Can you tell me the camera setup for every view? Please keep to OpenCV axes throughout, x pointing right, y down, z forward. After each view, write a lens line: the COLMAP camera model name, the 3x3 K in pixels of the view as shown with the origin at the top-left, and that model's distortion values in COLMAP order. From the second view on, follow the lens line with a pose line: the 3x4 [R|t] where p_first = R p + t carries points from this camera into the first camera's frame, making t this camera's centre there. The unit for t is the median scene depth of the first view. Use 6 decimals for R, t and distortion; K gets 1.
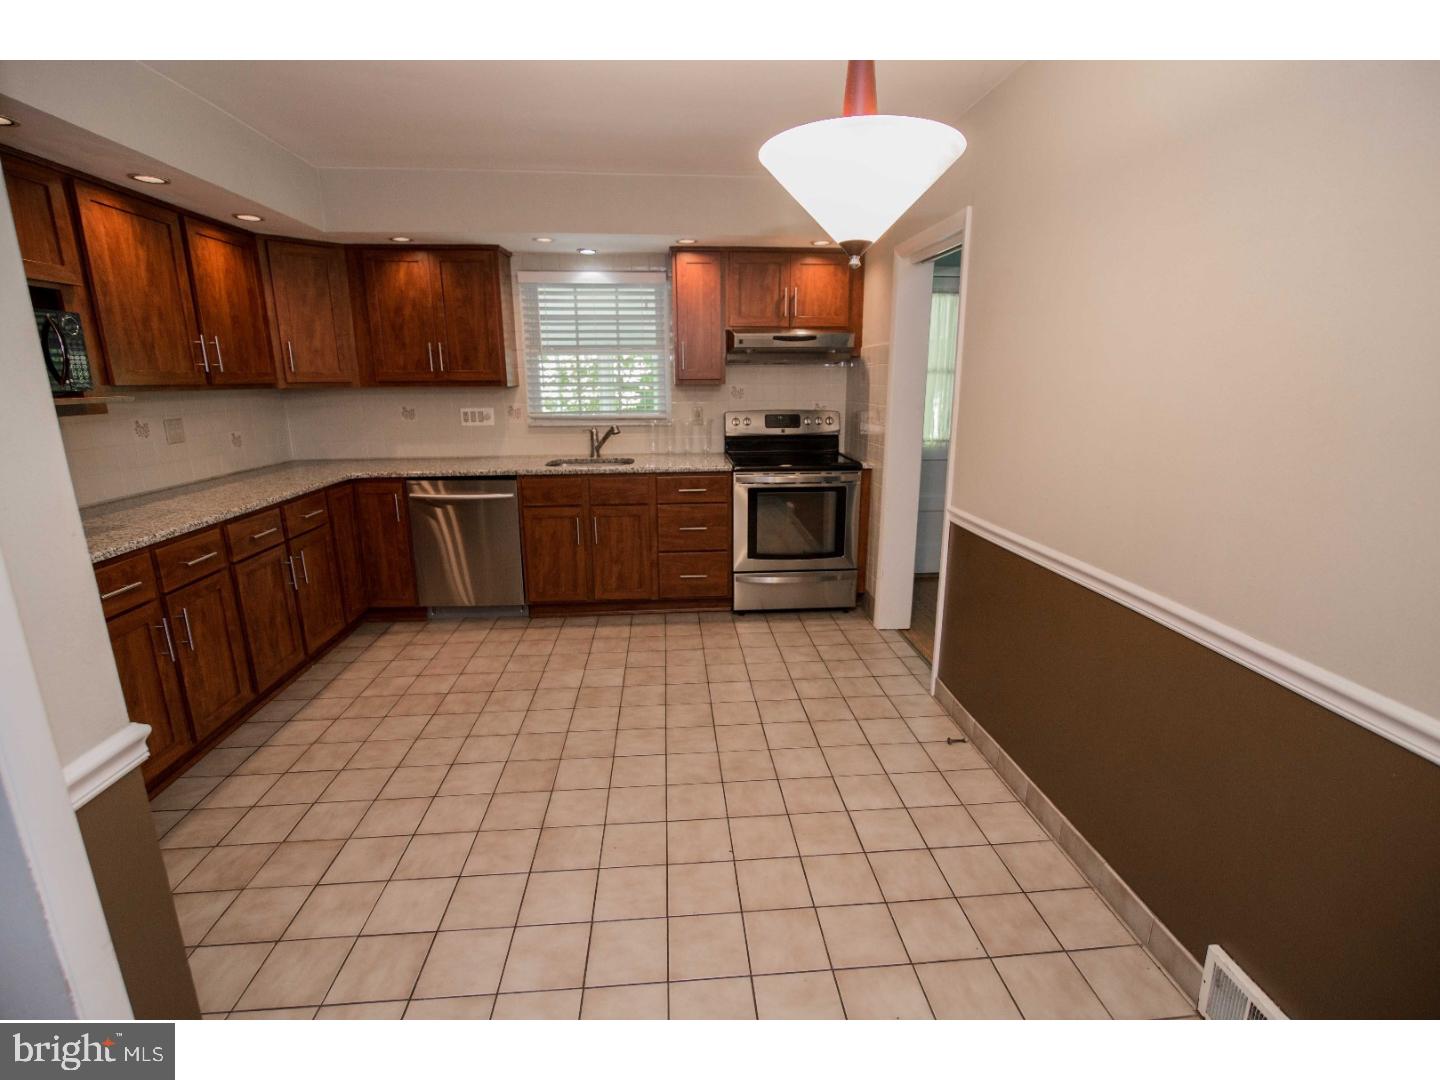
lens RADIAL K [[658.0, 0, 719.9], [0, 658.0, 536.6], [0, 0, 1]] dist [-0.015214, 0.000693]
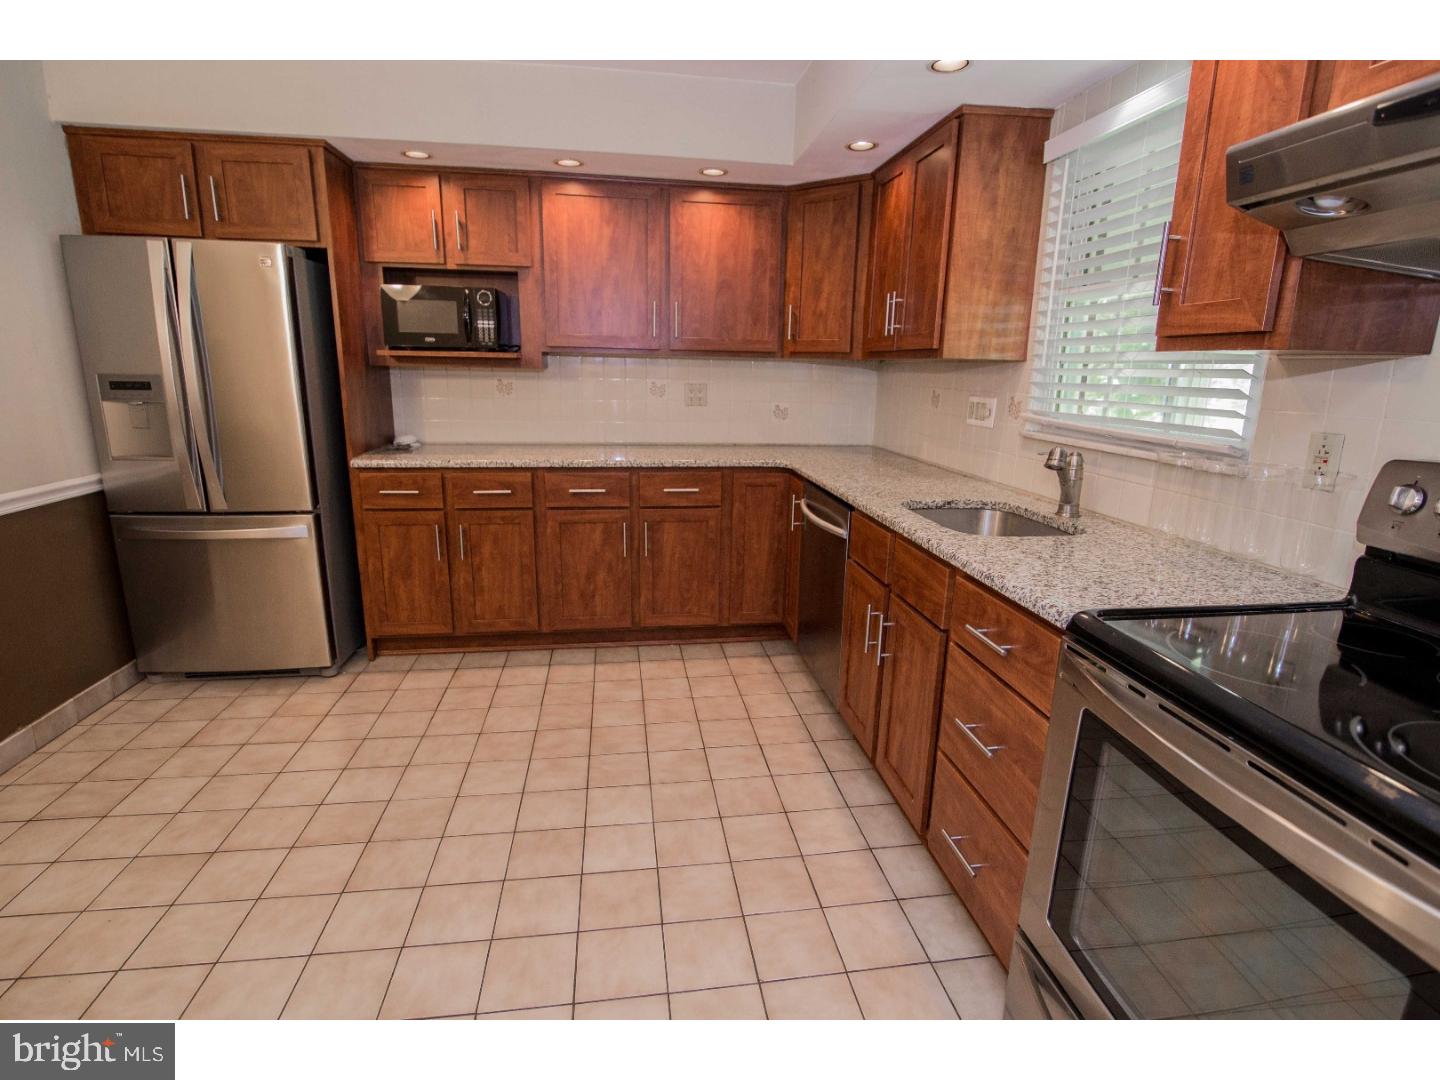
lens RADIAL K [[713.4, 0, 721.5], [0, 713.4, 538.3], [0, 0, 1]] dist [-0.006016, -0.000222]
pose [[0.065818, 0.238100, -0.969008, 0.391168], [-0.254760, 0.942939, 0.214390, -0.209797], [0.964762, 0.232754, 0.122720, 0.985014]]
